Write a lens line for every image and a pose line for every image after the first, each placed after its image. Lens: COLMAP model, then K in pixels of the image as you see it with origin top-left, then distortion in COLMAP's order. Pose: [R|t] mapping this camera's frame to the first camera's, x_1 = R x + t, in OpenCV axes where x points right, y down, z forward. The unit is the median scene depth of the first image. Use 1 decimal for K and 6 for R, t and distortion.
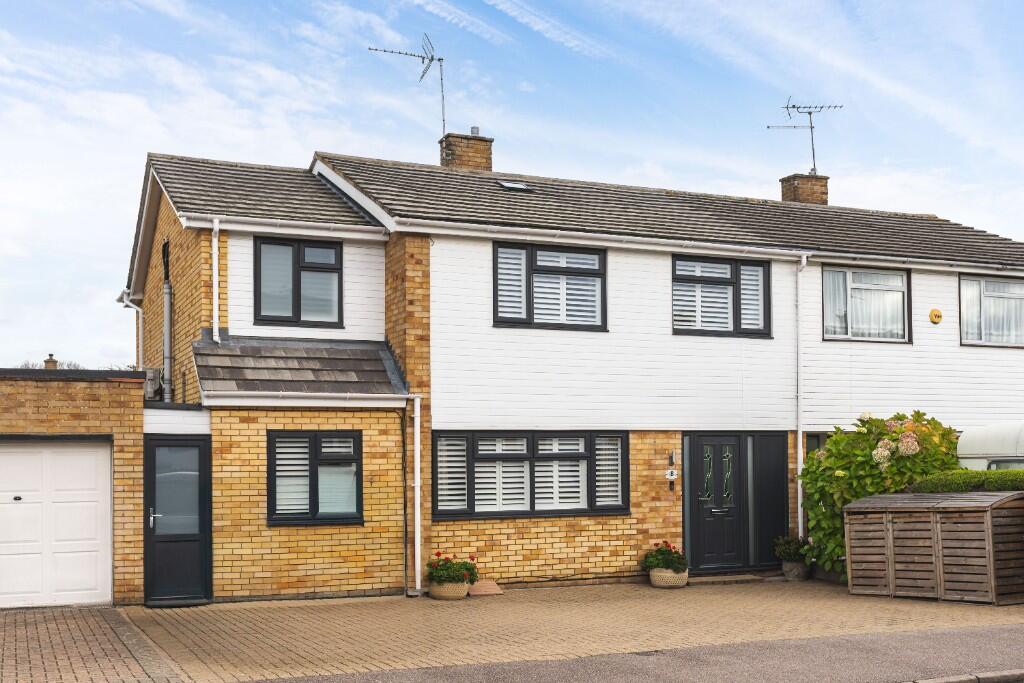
lens RADIAL K [[1043.7, 0, 406.6], [0, 1043.7, 460.8], [0, 0, 1]] dist [0.001943, 0.004345]
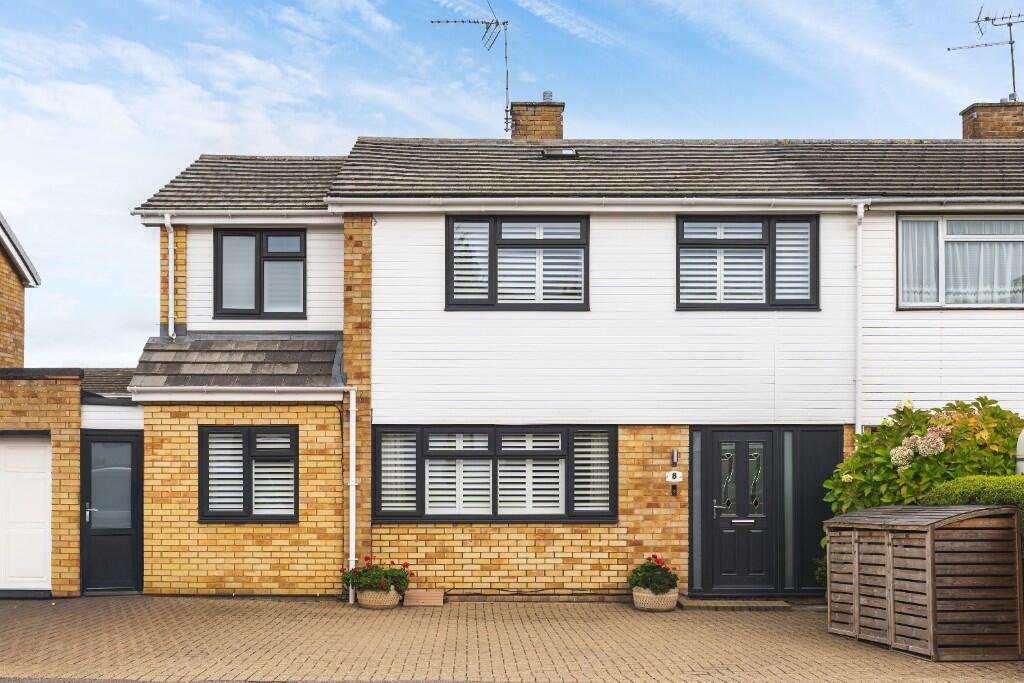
lens RADIAL K [[1043.7, 0, 406.6], [0, 1043.7, 460.8], [0, 0, 1]] dist [0.001943, 0.004345]
pose [[0.933085, 0.008962, -0.359545, 0.372569], [-0.008289, 0.999960, 0.003415, -0.000950], [0.359561, -0.000207, 0.933122, 0.142605]]
